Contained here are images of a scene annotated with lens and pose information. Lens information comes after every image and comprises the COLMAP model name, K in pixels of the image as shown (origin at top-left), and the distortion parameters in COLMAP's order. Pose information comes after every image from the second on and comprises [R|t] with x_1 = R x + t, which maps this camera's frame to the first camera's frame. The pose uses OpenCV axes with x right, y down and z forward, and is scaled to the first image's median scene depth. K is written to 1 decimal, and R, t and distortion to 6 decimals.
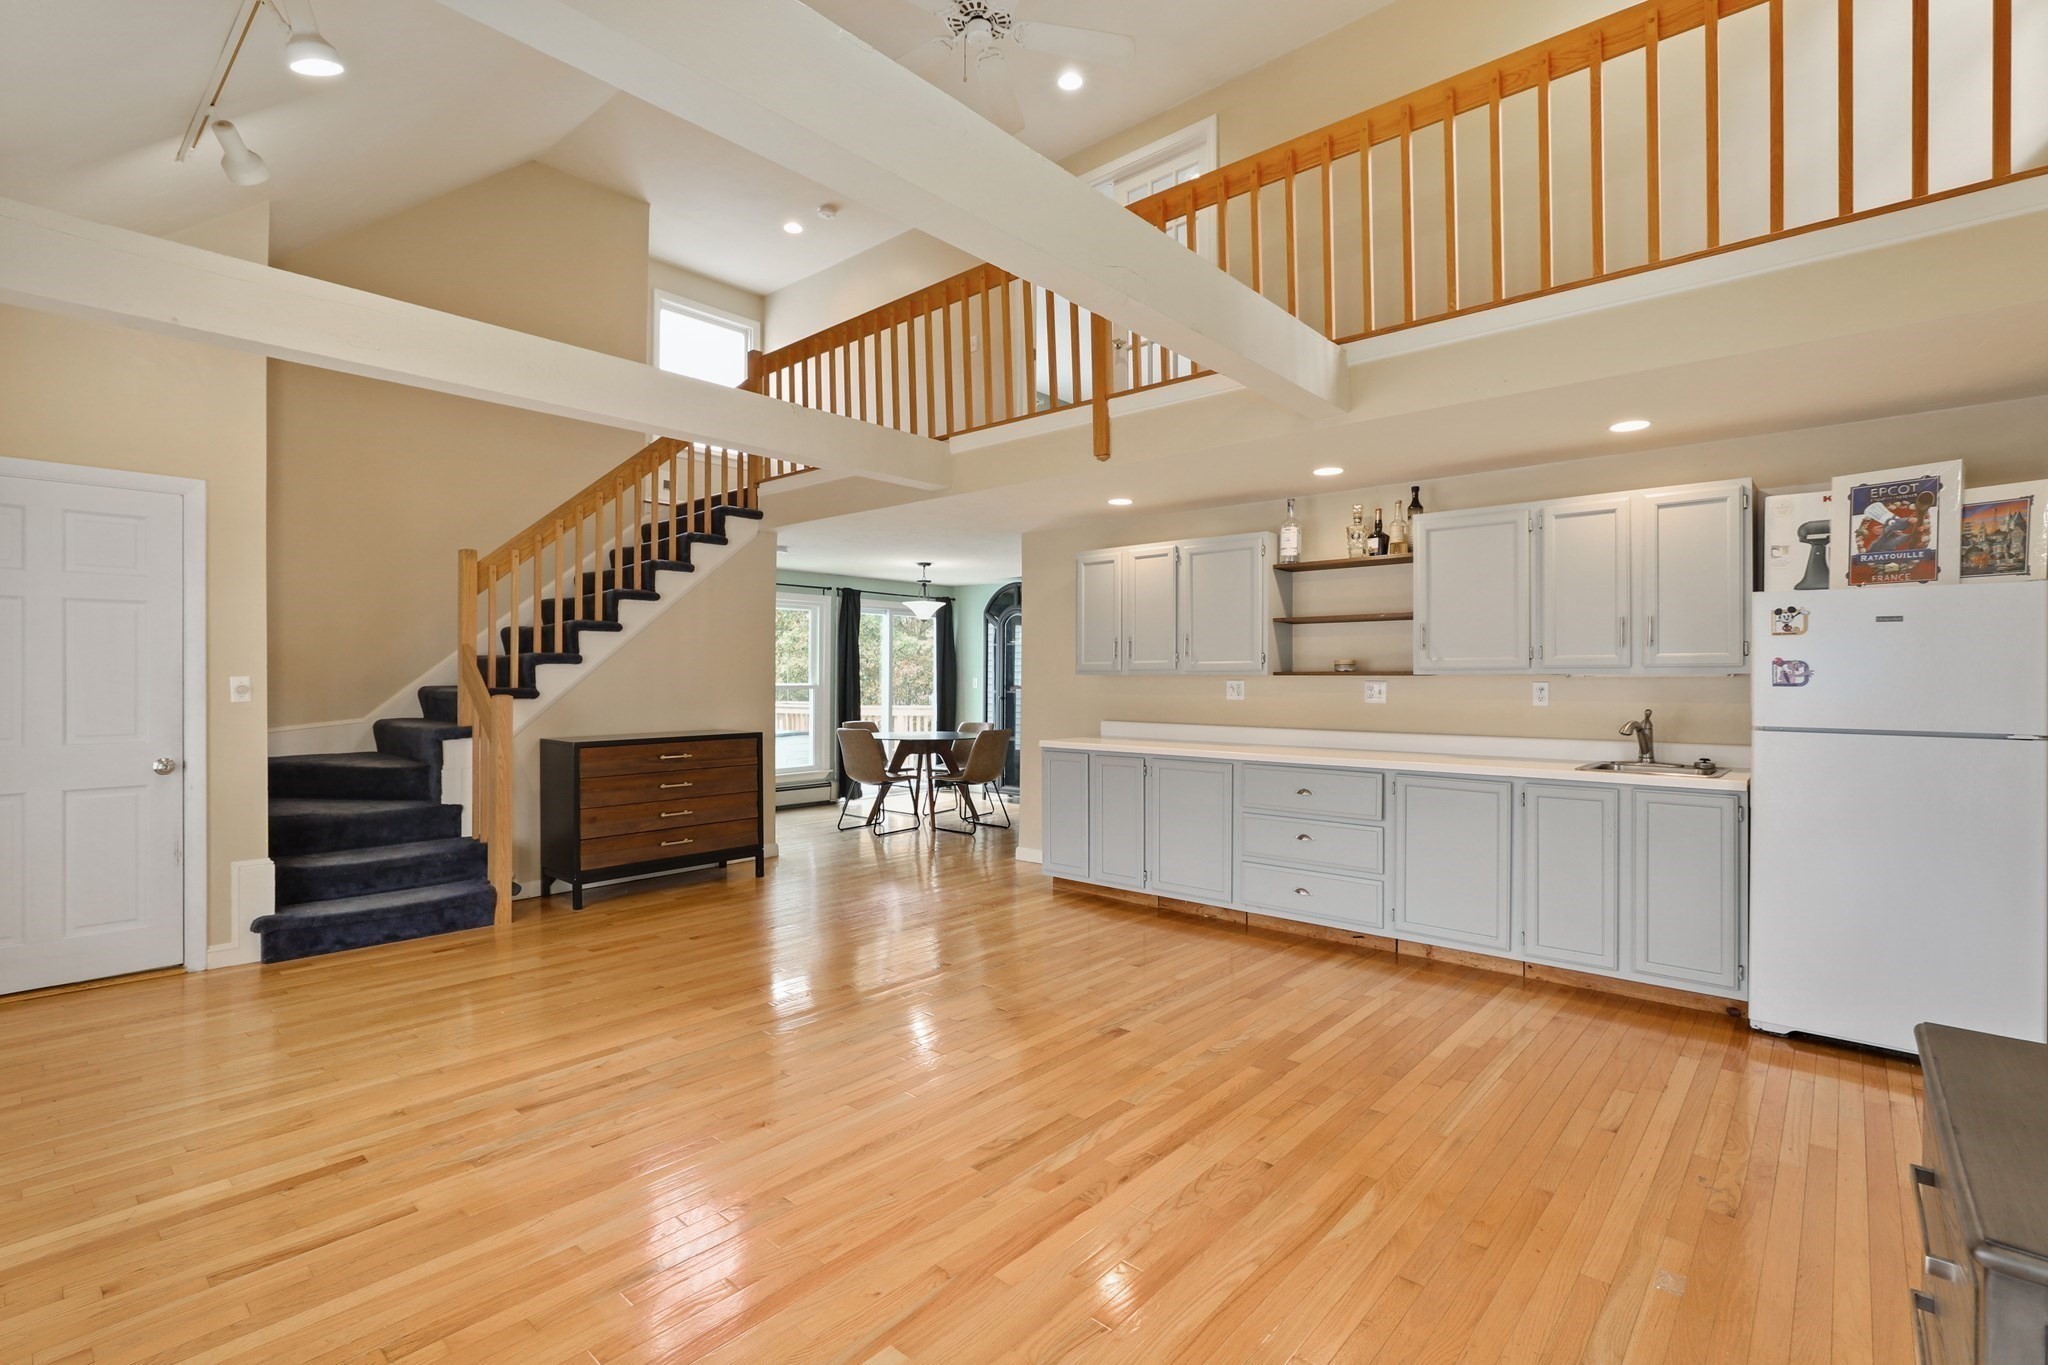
lens RADIAL K [[938.5, 0, 1031.7], [0, 938.5, 684.0], [0, 0, 1]] dist [-0.022112, 0.006746]
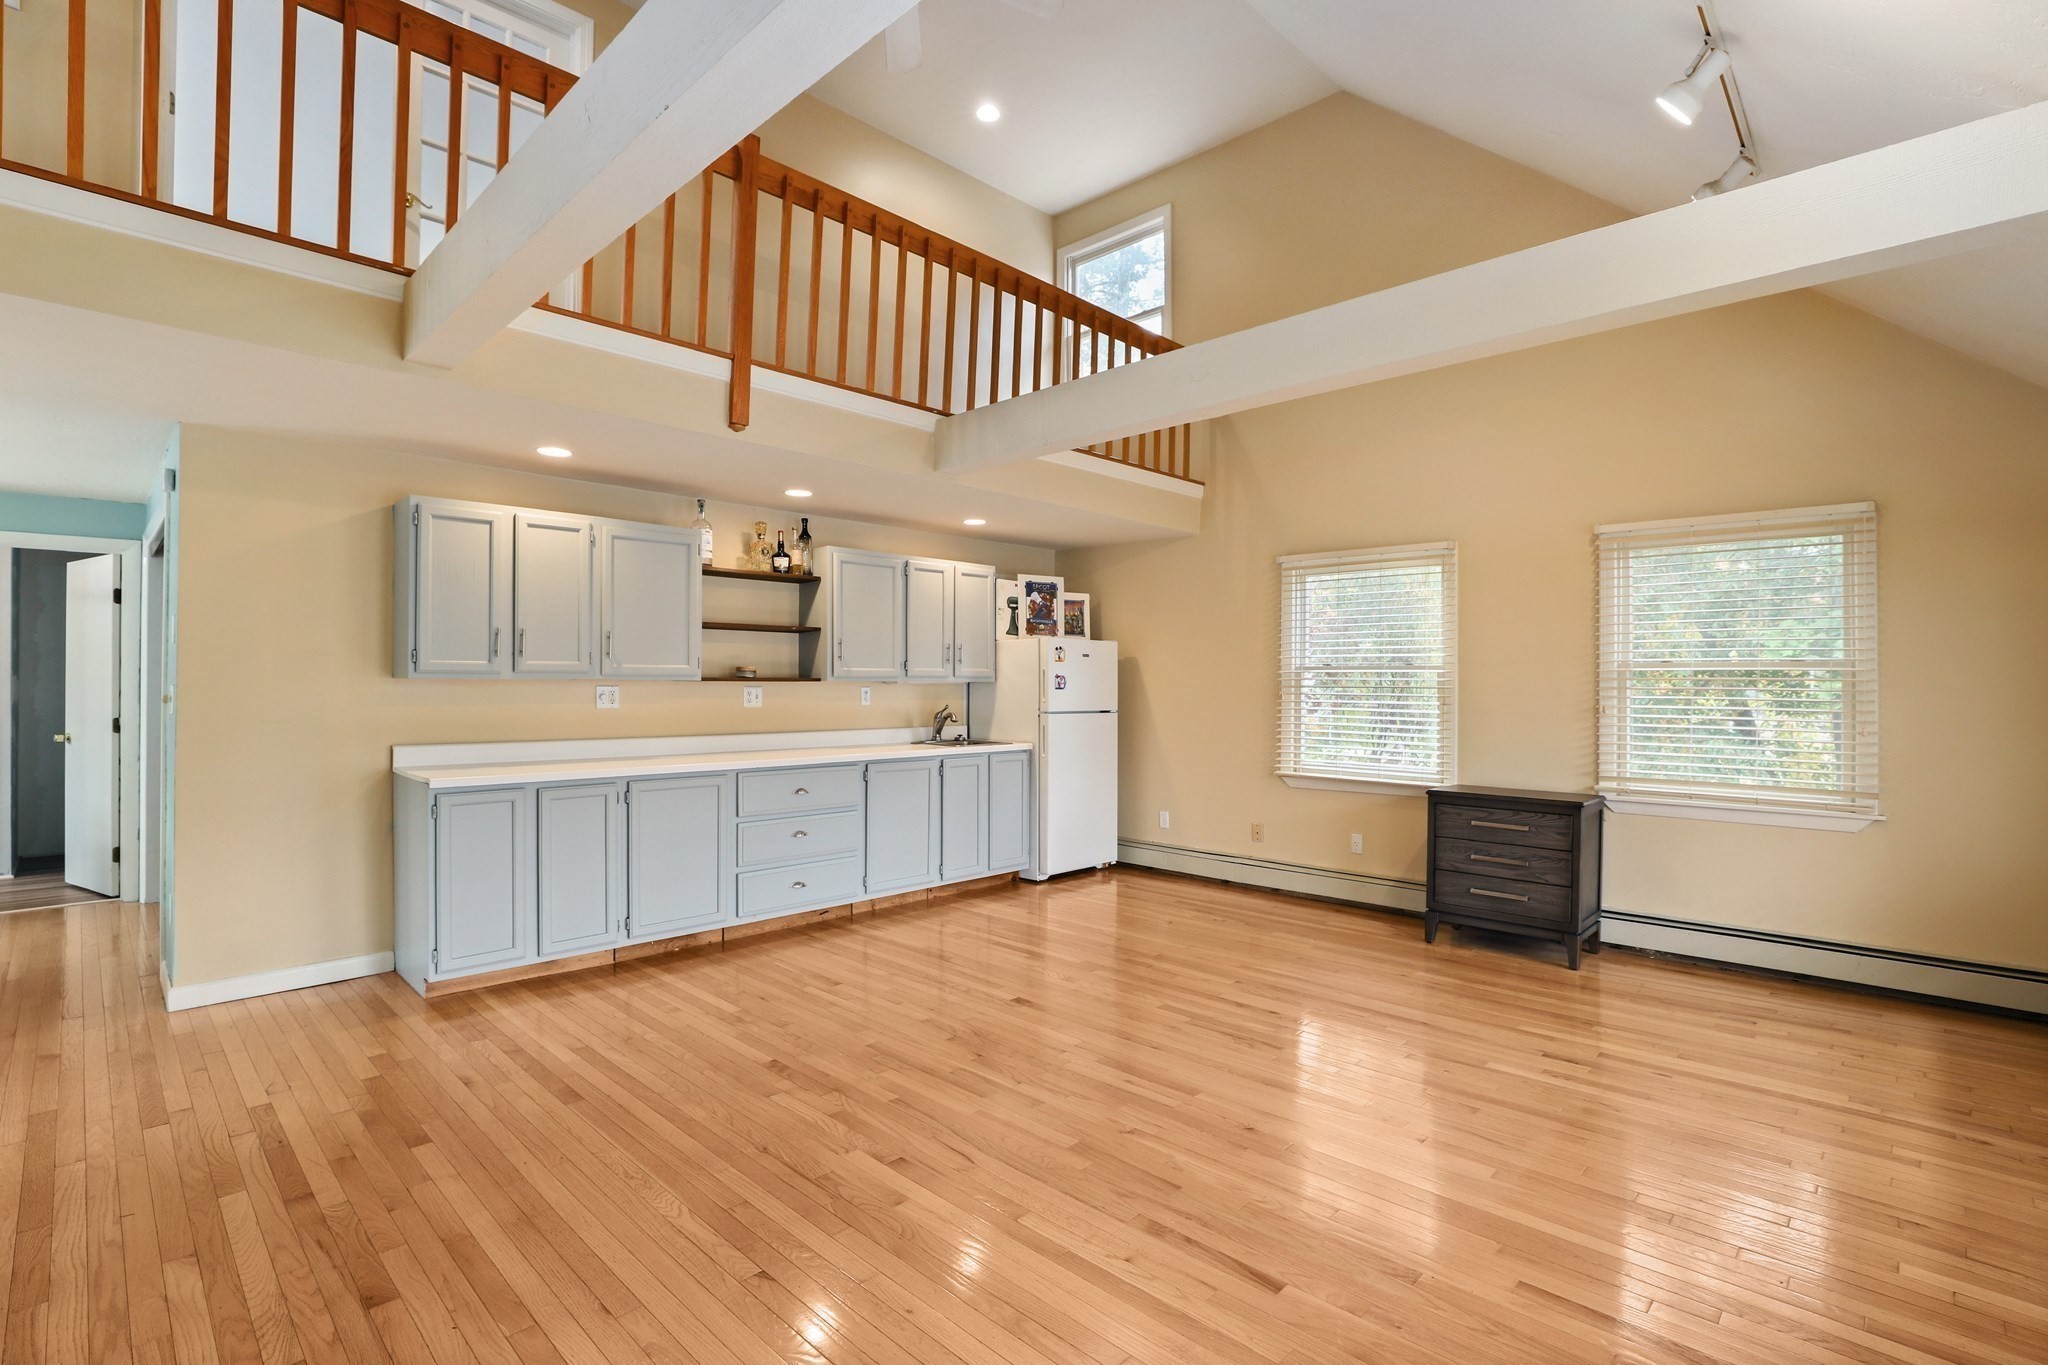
lens RADIAL K [[938.5, 0, 1014.5], [0, 938.5, 683.4], [0, 0, 1]] dist [-0.022112, 0.006746]
pose [[0.068999, 0.000513, 0.997617, -0.813748], [0.003392, 0.999994, -0.000749, -0.005648], [-0.997611, 0.003436, 0.068997, 0.734159]]
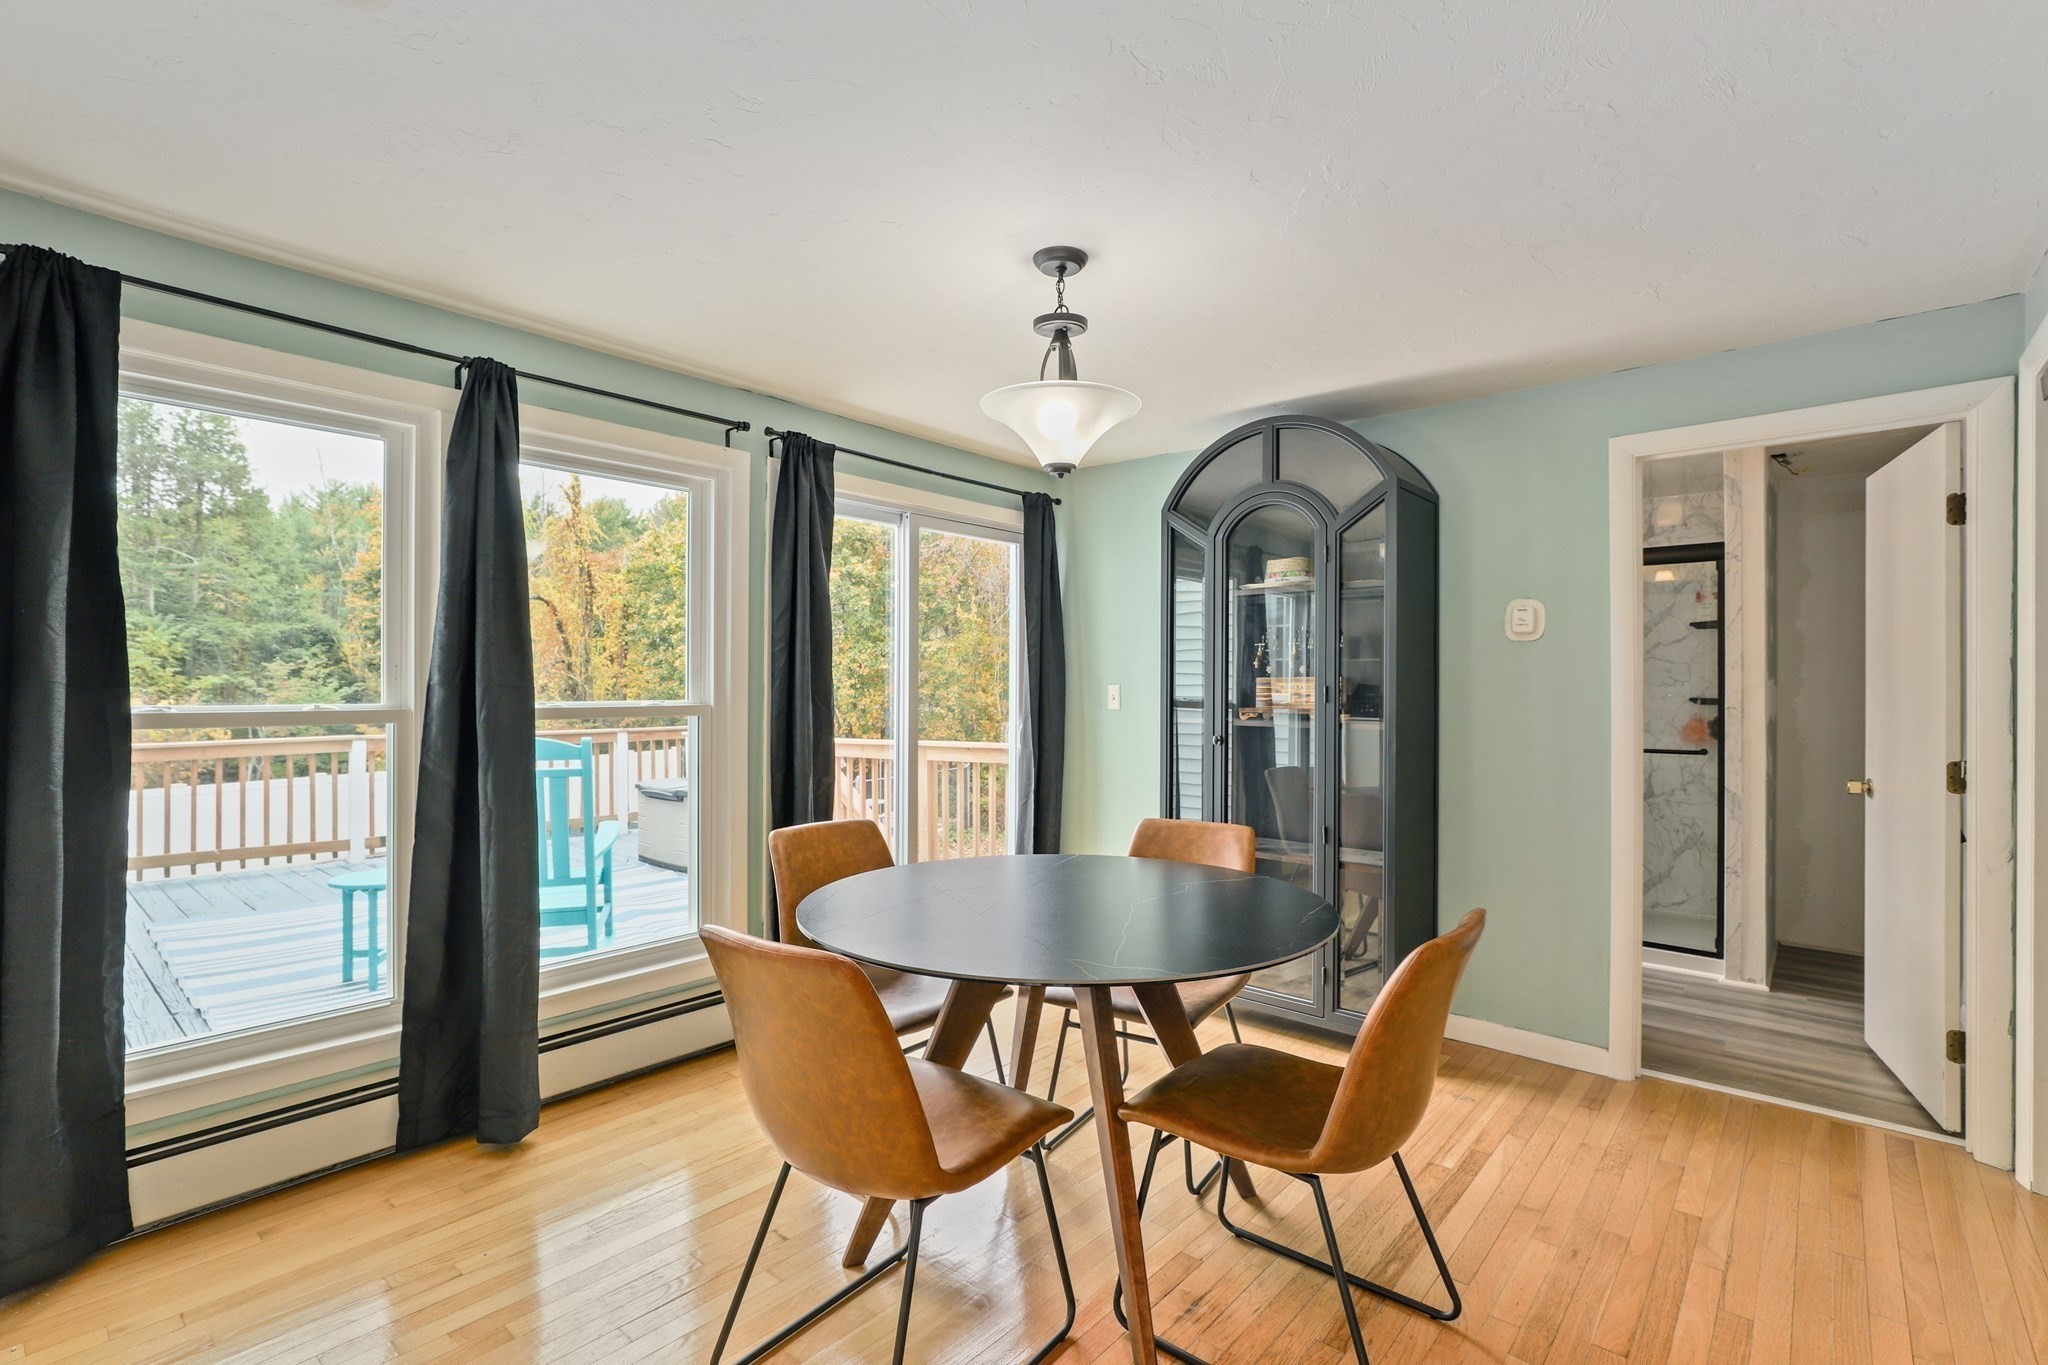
lens RADIAL K [[938.5, 0, 1027.2], [0, 938.5, 717.8], [0, 0, 1]] dist [-0.022112, 0.006746]
pose [[0.999984, -0.005614, -0.001017, -0.245972], [0.005640, 0.999607, 0.027447, -0.005265], [0.000862, -0.027453, 0.999623, 1.446317]]
